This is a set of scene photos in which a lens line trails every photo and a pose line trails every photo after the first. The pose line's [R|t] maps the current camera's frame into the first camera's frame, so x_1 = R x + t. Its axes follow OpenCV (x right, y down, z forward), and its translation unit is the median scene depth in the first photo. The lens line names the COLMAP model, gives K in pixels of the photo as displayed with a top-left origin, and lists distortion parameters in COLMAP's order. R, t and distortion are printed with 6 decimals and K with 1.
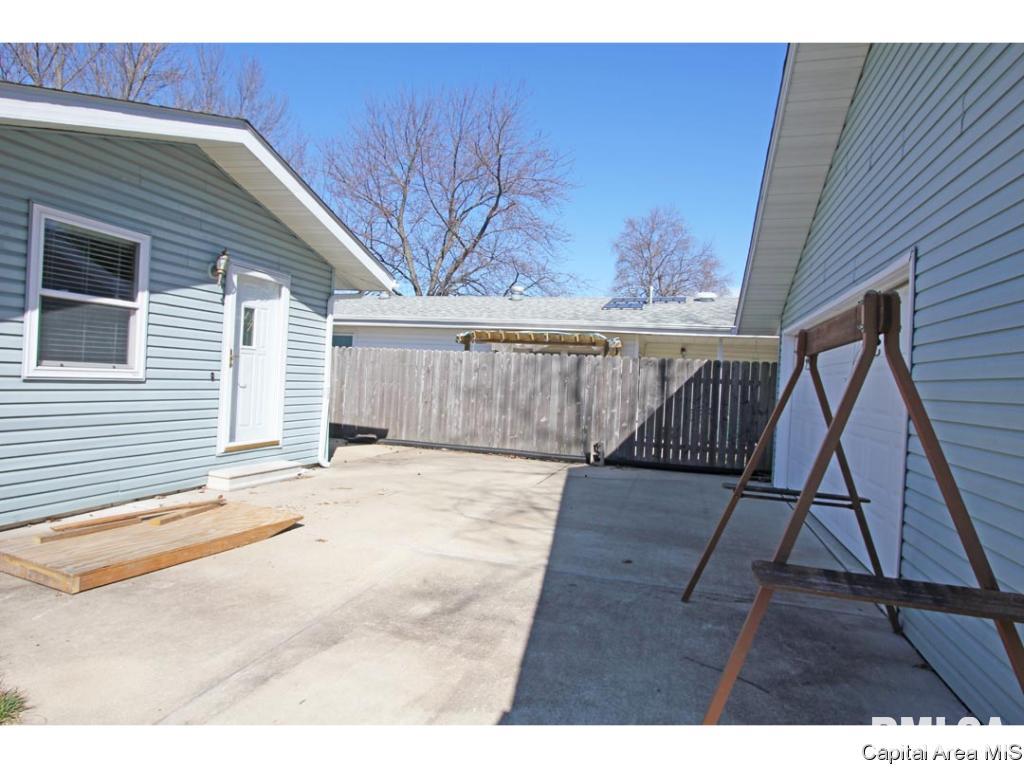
lens RADIAL K [[598.6, 0, 511.7], [0, 598.6, 382.4], [0, 0, 1]] dist [0.000764, 0.000037]
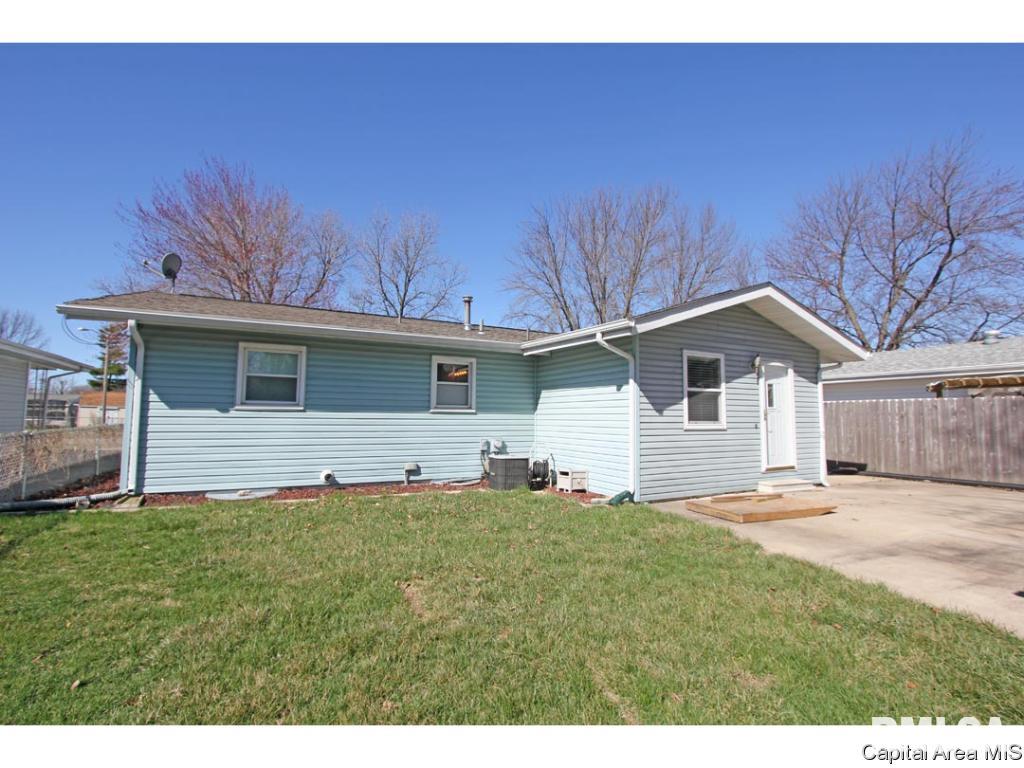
lens RADIAL K [[469.6, 0, 510.8], [0, 469.6, 382.1], [0, 0, 1]] dist [-0.018956, 0.002114]
pose [[0.690528, -0.102566, -0.715997, -0.003721], [0.025028, 0.992691, -0.118064, 0.003129], [0.722873, 0.063607, 0.688047, -0.255617]]
